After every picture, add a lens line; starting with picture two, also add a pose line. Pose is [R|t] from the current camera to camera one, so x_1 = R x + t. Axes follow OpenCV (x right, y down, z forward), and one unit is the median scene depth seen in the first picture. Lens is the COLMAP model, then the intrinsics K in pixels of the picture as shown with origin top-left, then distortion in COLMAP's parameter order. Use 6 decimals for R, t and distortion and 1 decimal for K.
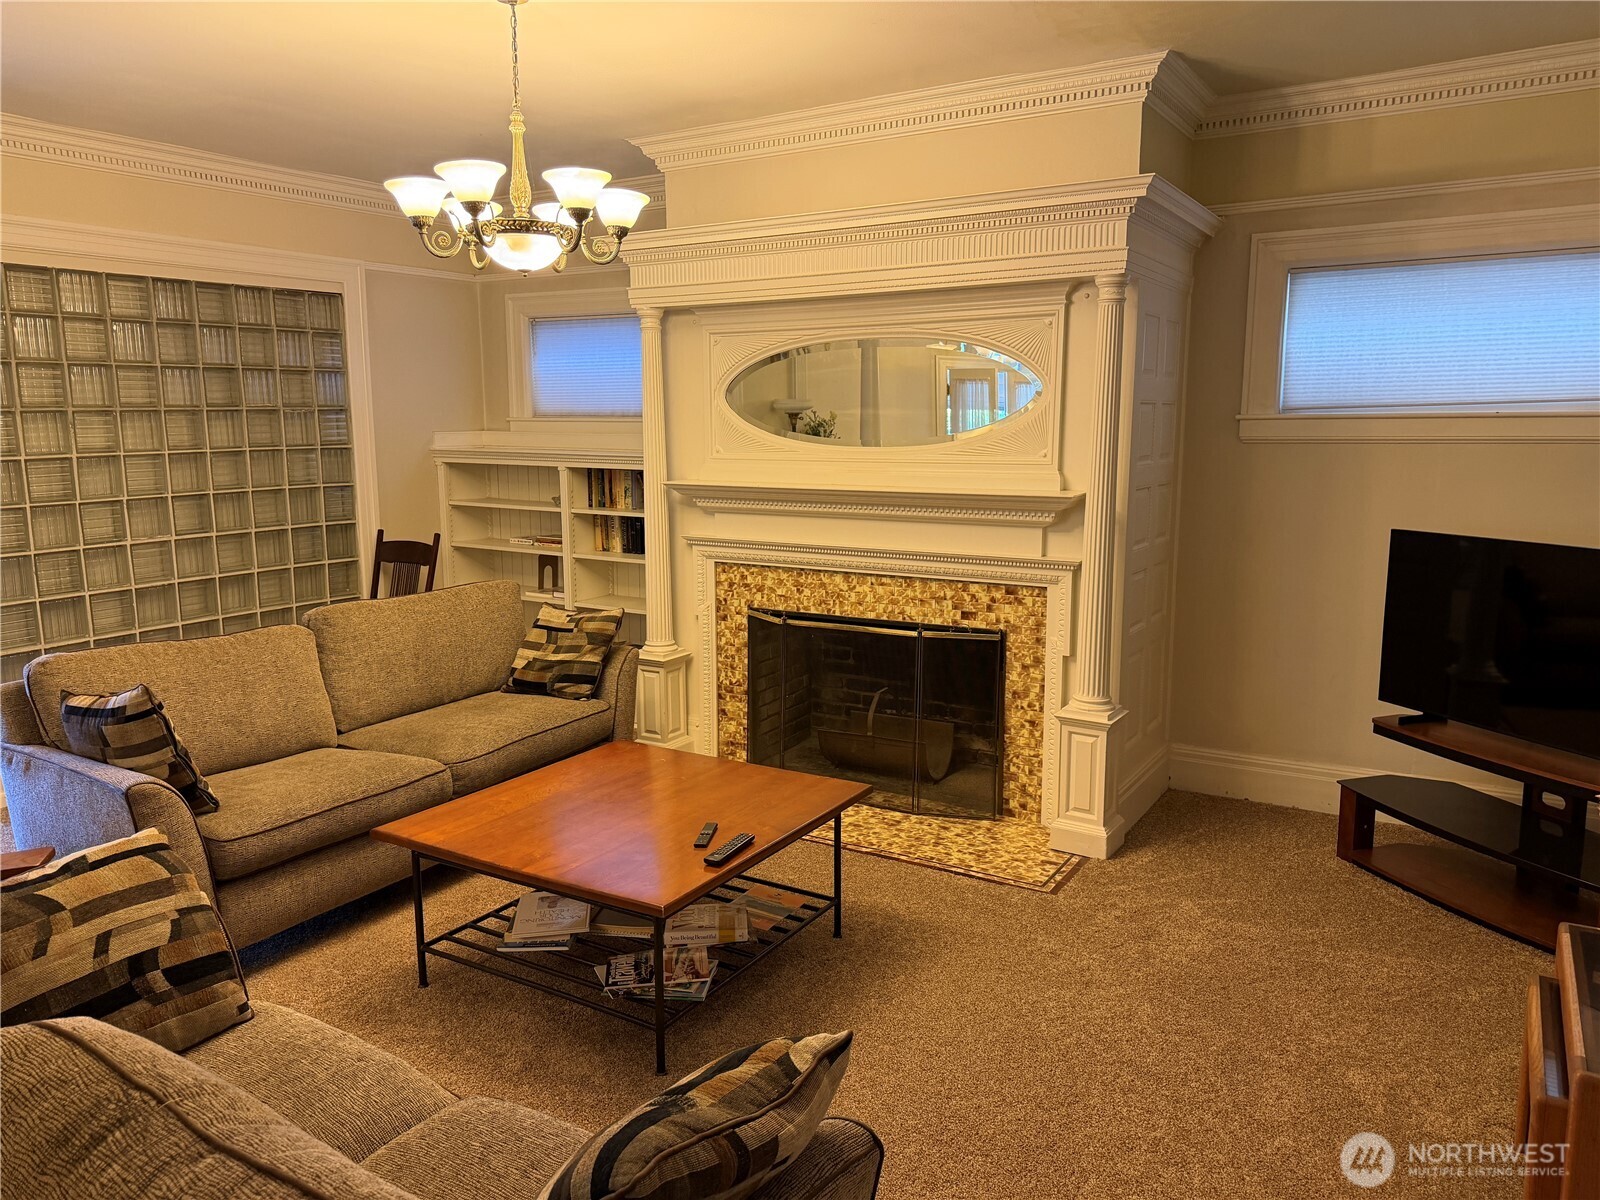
lens RADIAL K [[1142.2, 0, 793.7], [0, 1142.2, 589.6], [0, 0, 1]] dist [0.028274, -0.067164]
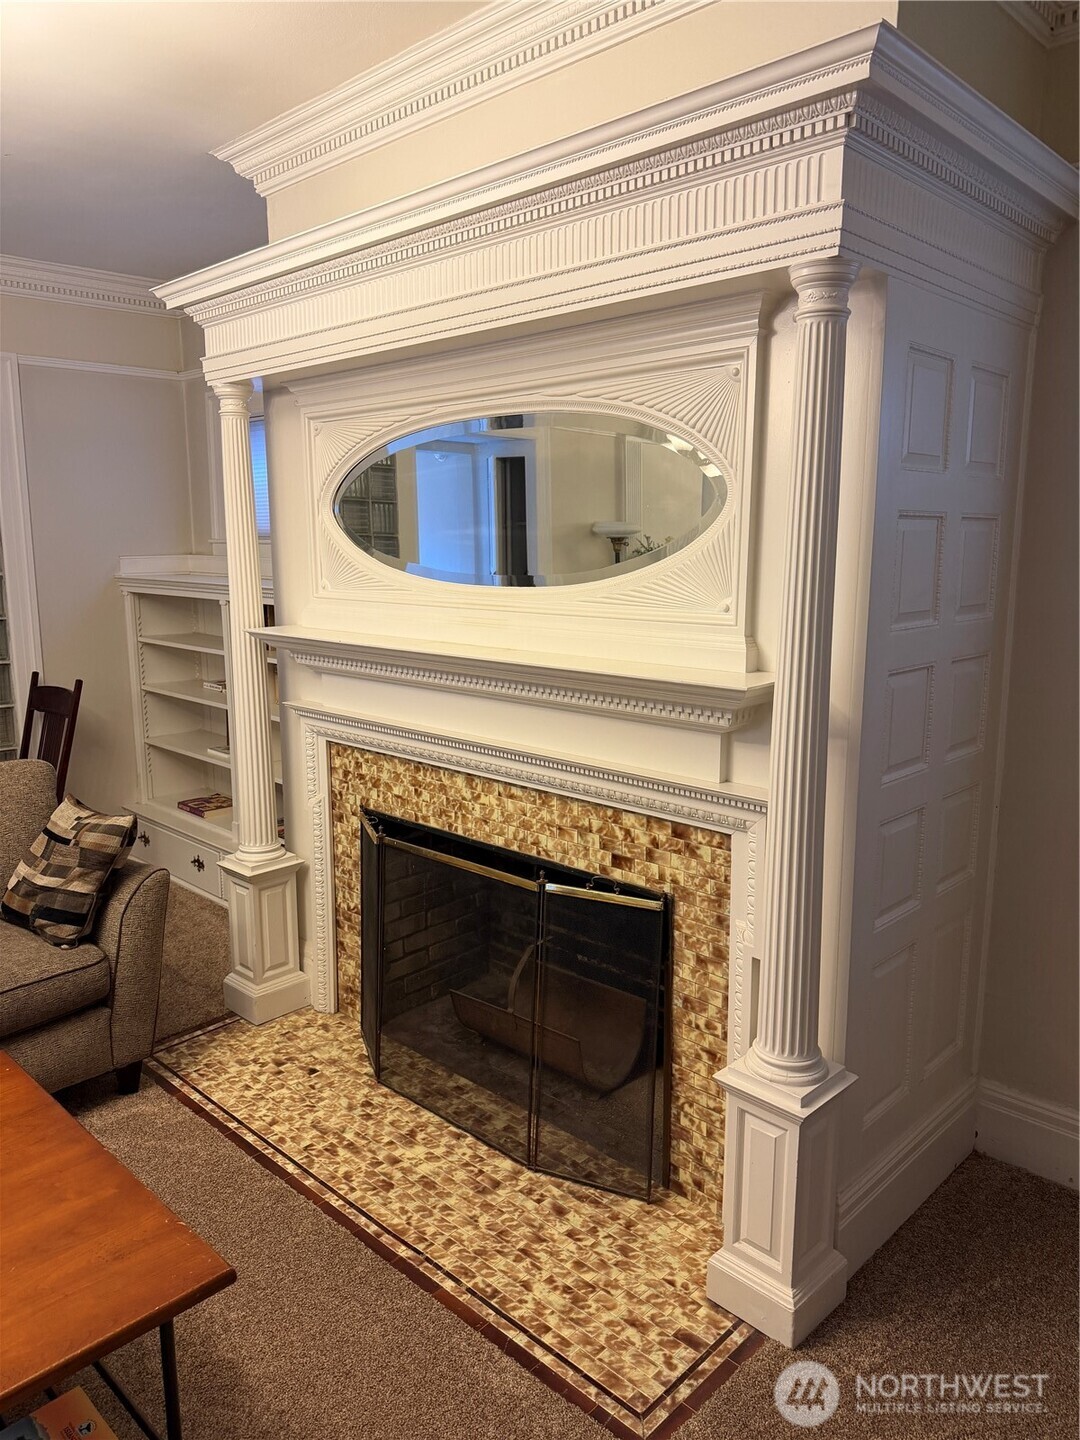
lens RADIAL K [[1028.0, 0, 537.4], [0, 1028.0, 705.0], [0, 0, 1]] dist [0.028274, -0.067164]
pose [[0.977411, 0.035842, -0.208284, 0.220647], [-0.033796, 0.999339, 0.013374, -0.068023], [0.208626, -0.006033, 0.977977, 0.447409]]
